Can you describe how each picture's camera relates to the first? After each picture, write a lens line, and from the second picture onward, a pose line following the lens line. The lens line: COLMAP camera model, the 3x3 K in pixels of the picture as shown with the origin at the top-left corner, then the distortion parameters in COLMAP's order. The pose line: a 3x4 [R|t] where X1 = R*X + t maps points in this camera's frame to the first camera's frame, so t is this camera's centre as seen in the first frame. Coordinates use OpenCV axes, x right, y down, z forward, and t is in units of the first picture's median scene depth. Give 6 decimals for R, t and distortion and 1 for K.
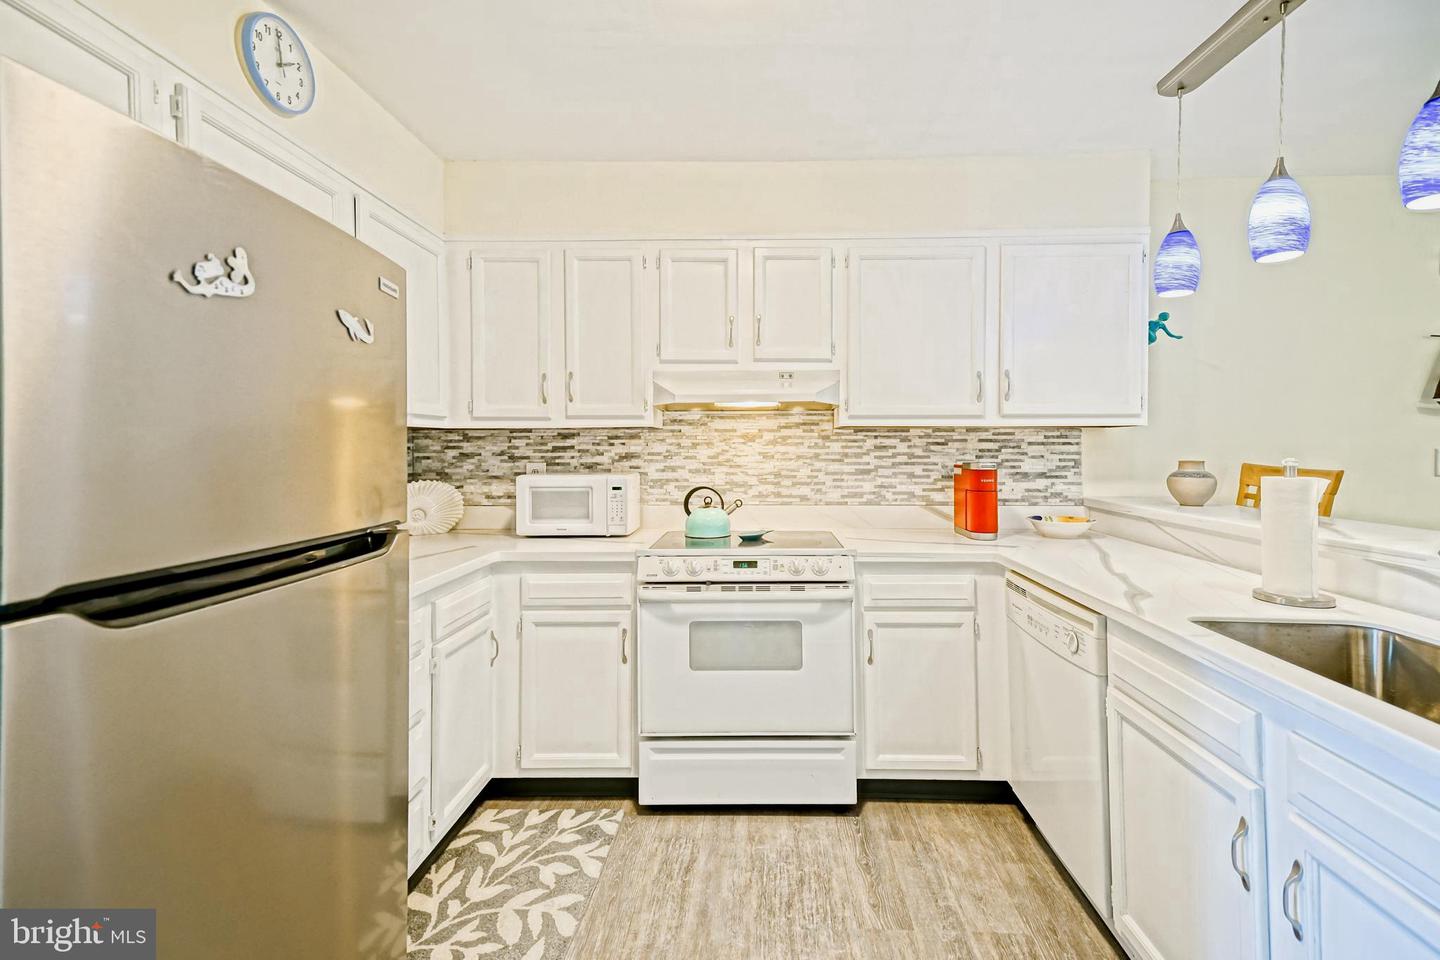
lens RADIAL K [[651.8, 0, 757.7], [0, 651.8, 449.0], [0, 0, 1]] dist [0.046979, -0.005318]
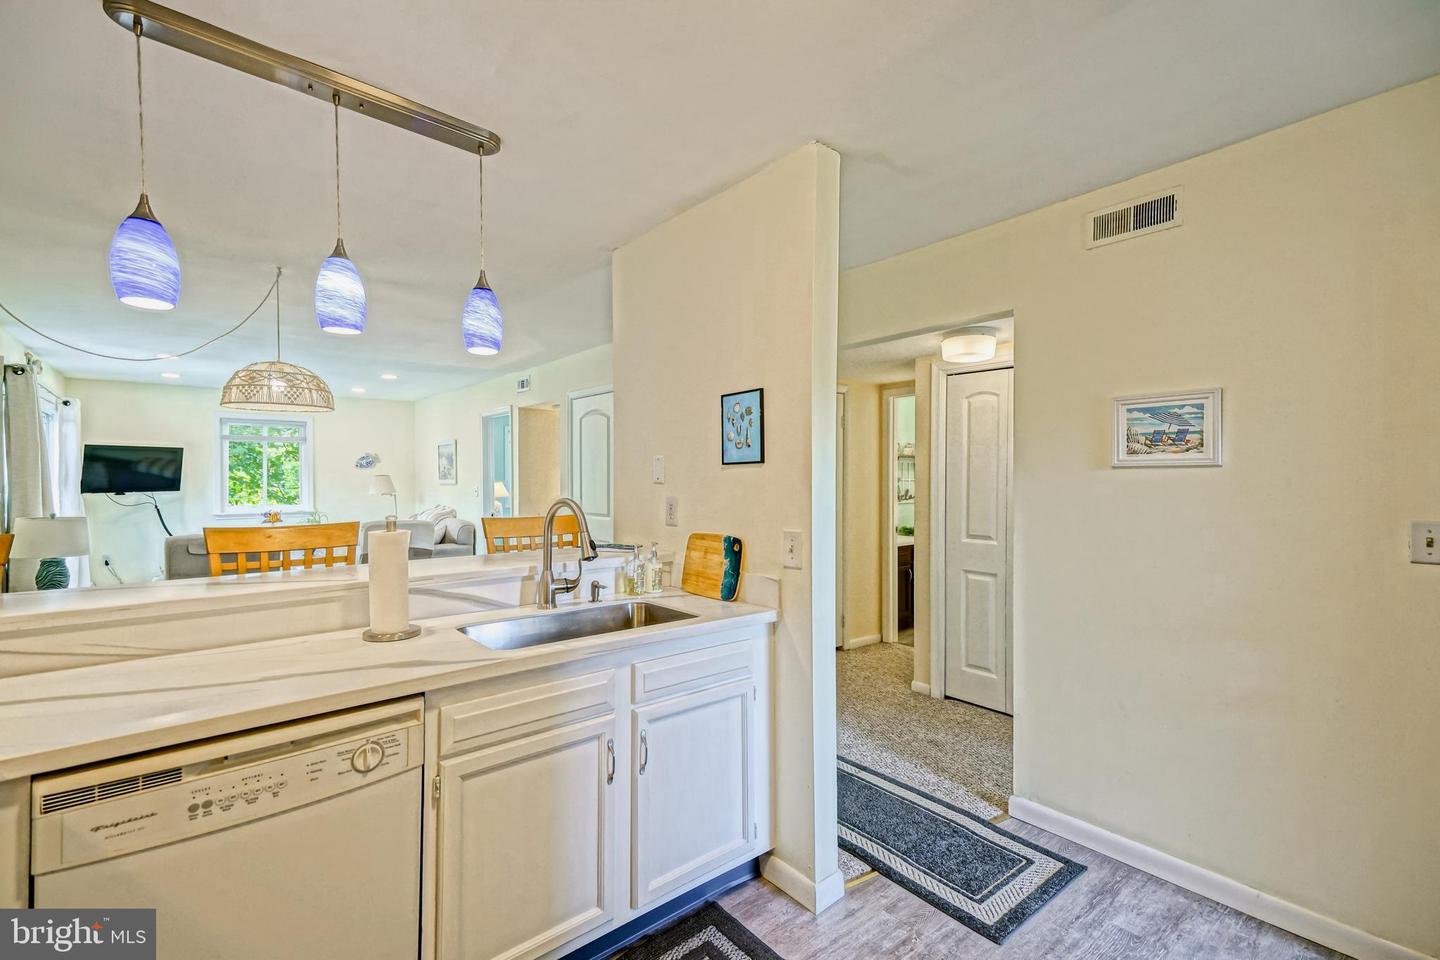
lens RADIAL K [[651.8, 0, 708.9], [0, 651.8, 476.0], [0, 0, 1]] dist [0.046979, -0.005318]
pose [[-0.635456, 0.002150, 0.772134, -0.268446], [0.004917, 0.999987, 0.001262, -0.031255], [-0.772122, 0.004598, -0.635458, 0.792550]]
